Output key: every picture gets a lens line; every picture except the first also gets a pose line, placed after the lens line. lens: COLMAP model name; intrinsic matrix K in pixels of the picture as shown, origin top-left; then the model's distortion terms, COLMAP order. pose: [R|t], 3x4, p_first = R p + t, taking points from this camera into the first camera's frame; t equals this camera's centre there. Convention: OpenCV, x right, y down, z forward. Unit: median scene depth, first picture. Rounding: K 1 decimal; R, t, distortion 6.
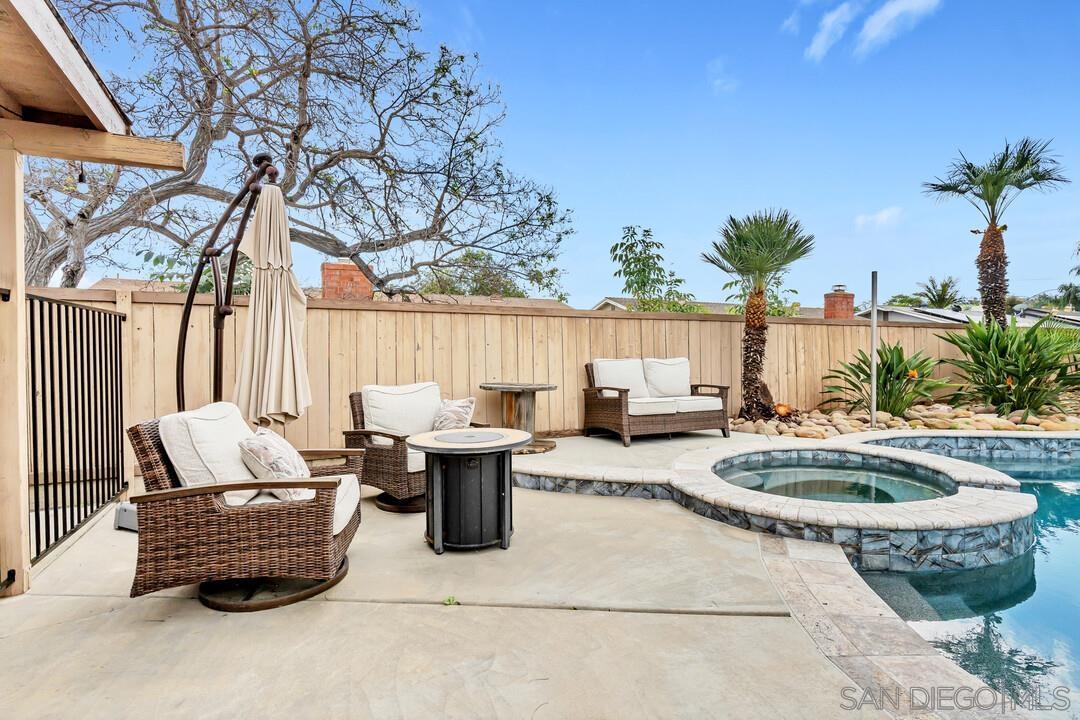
lens RADIAL K [[525.3, 0, 540.0], [0, 525.3, 360.0], [0, 0, 1]] dist [-0.001266, -0.000191]
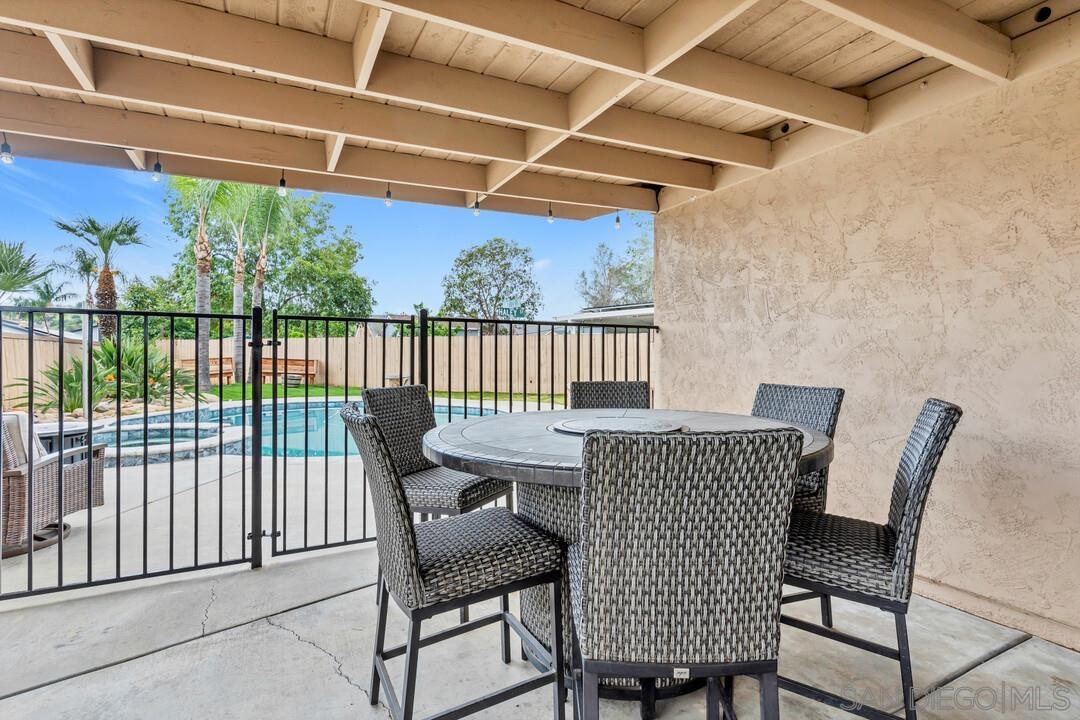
lens RADIAL K [[525.3, 0, 540.0], [0, 525.3, 360.0], [0, 0, 1]] dist [-0.001266, -0.000191]
pose [[-0.024094, -0.002287, 0.999707, -0.772090], [0.018785, 0.999820, 0.002740, -0.004145], [-0.999533, 0.018846, -0.024047, -0.122816]]
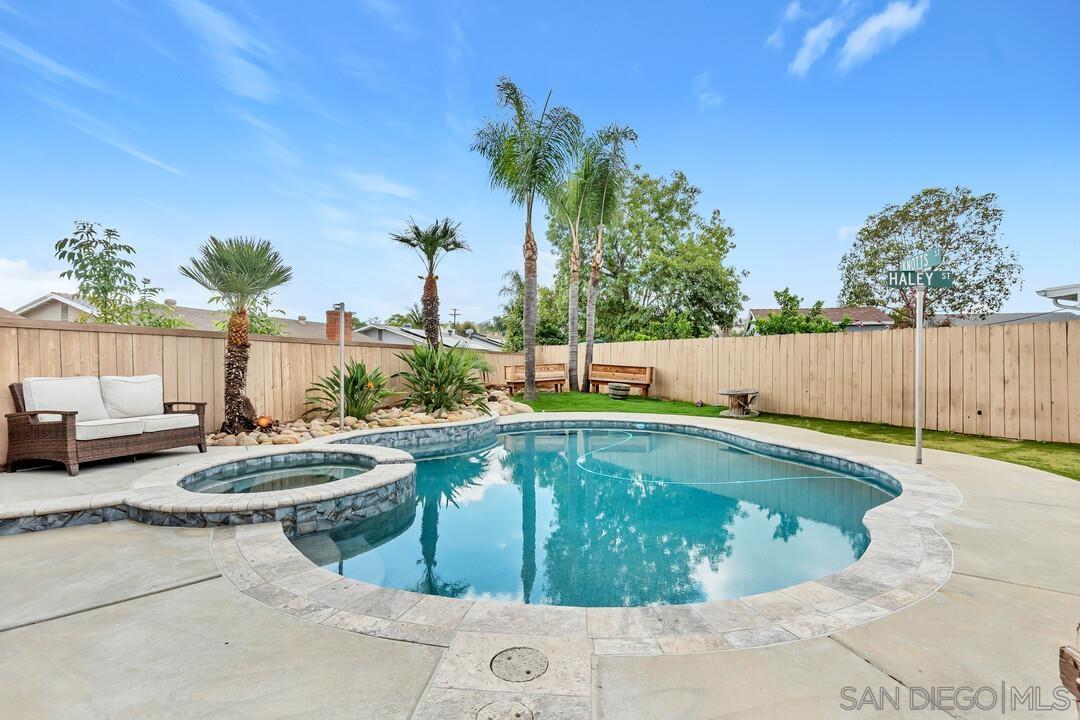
lens RADIAL K [[534.2, 0, 540.0], [0, 534.2, 360.0], [0, 0, 1]] dist [0.002354, 0.000192]
pose [[0.650894, 0.009721, 0.759106, -0.010270], [0.006547, 0.999809, -0.018418, -0.009352], [-0.759140, 0.016958, 0.650706, -0.176348]]
